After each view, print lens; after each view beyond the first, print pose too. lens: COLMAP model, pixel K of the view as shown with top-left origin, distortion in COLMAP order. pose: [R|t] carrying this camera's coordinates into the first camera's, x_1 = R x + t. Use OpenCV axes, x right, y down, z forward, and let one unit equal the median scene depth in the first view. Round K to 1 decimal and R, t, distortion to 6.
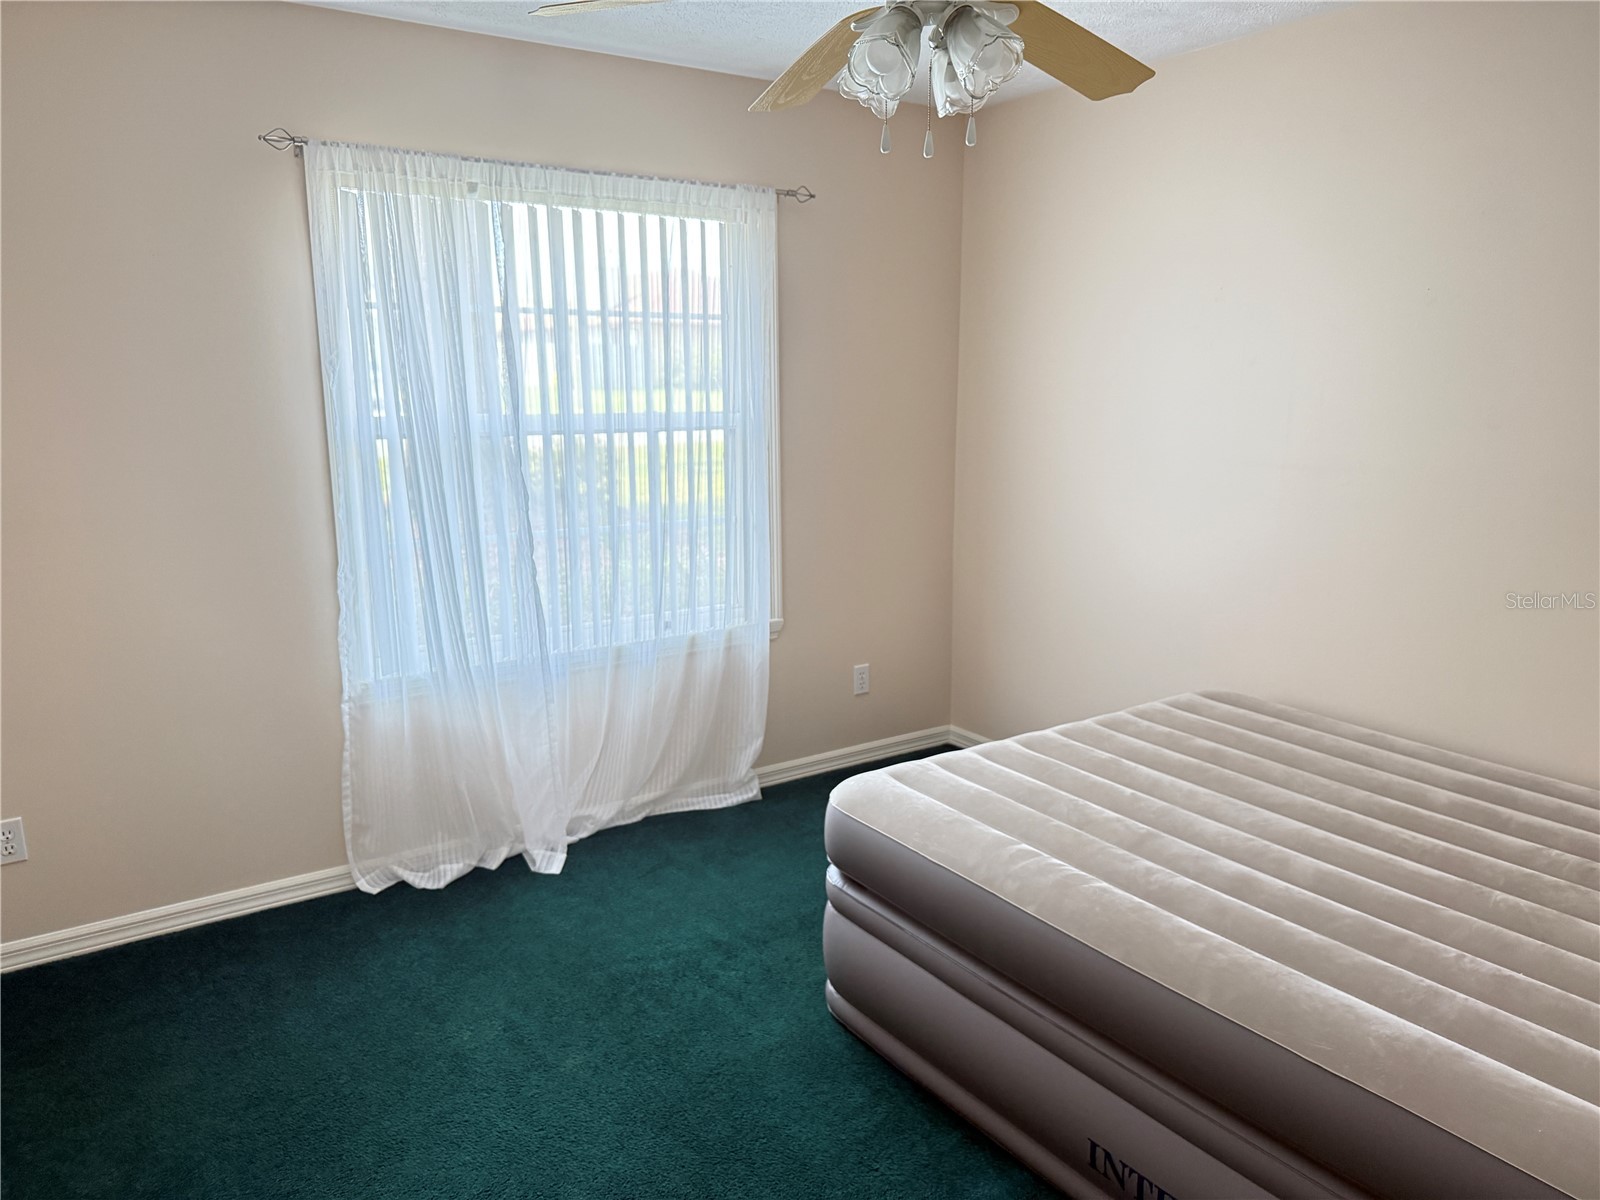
lens RADIAL K [[1120.6, 0, 800.0], [0, 1120.6, 600.0], [0, 0, 1]] dist [0.068832, -0.073077]
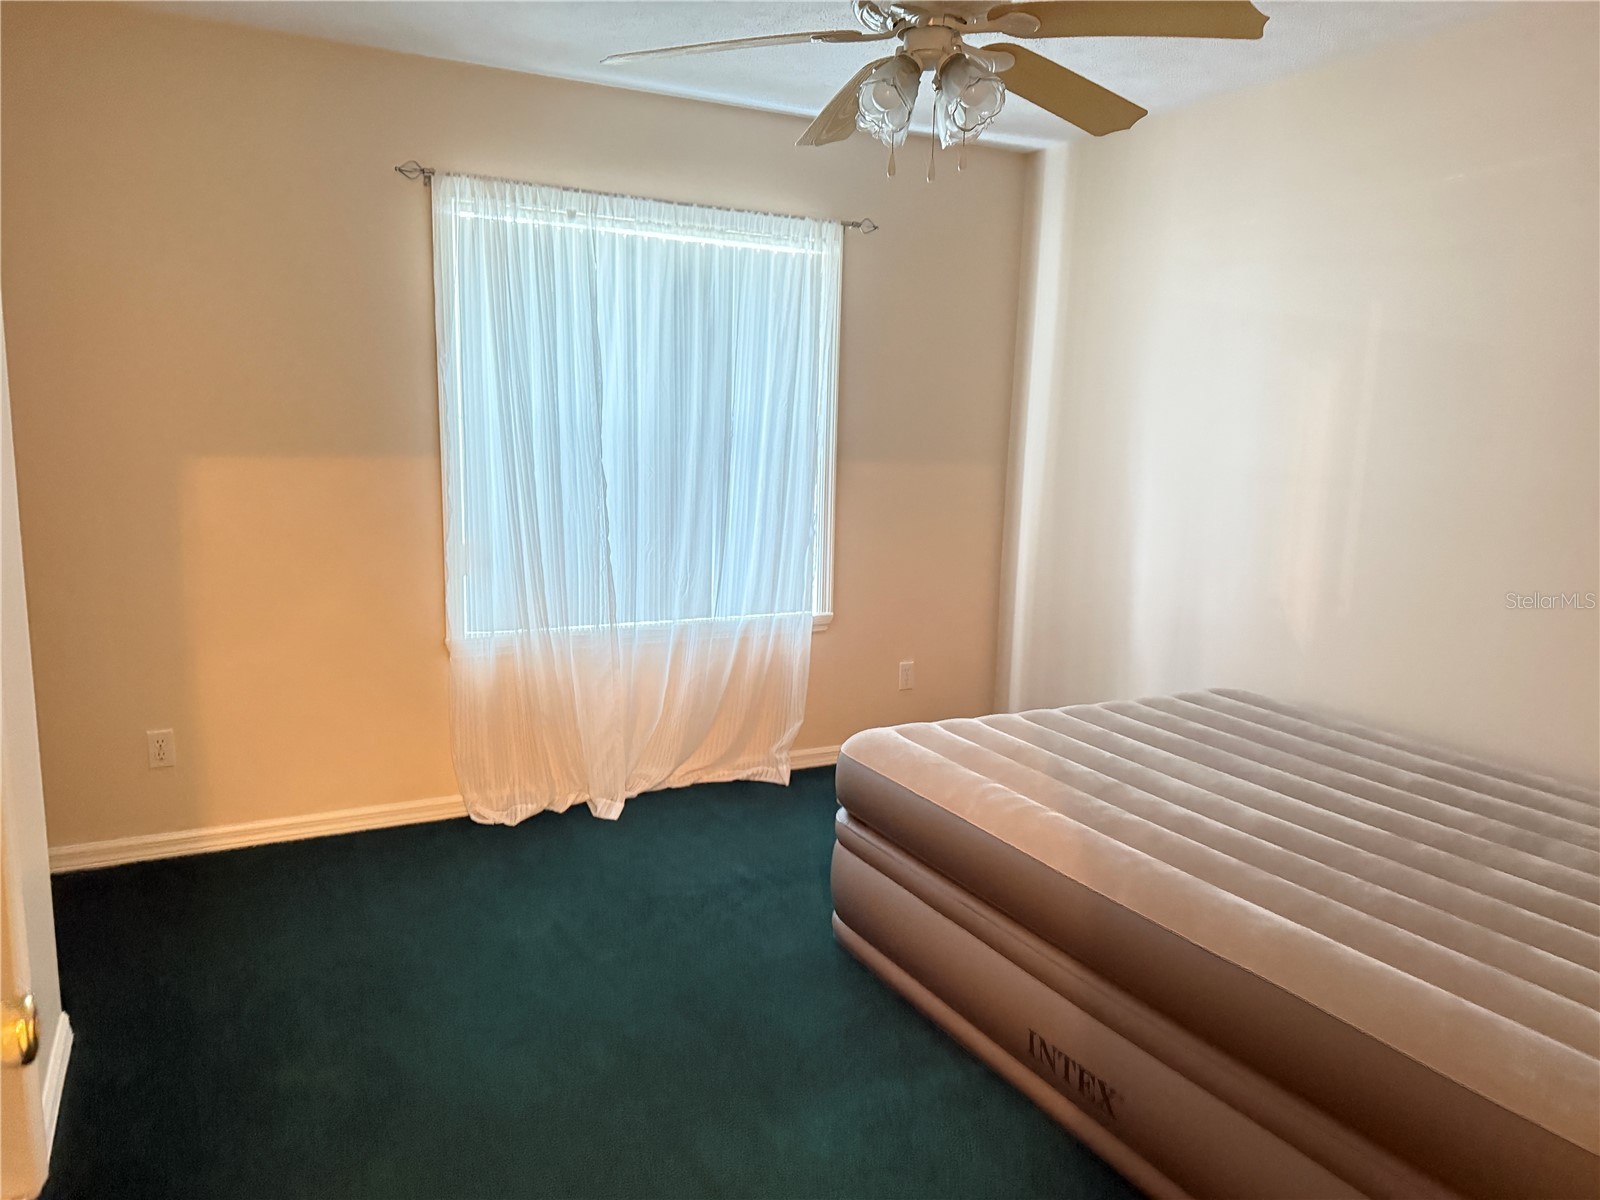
lens RADIAL K [[1124.8, 0, 799.1], [0, 1124.8, 621.0], [0, 0, 1]] dist [0.048905, -0.004673]
pose [[0.993473, 0.046998, -0.103934, 0.091425], [-0.049713, 0.998483, -0.023683, 0.074762], [0.102664, 0.028696, 0.994302, -0.130649]]
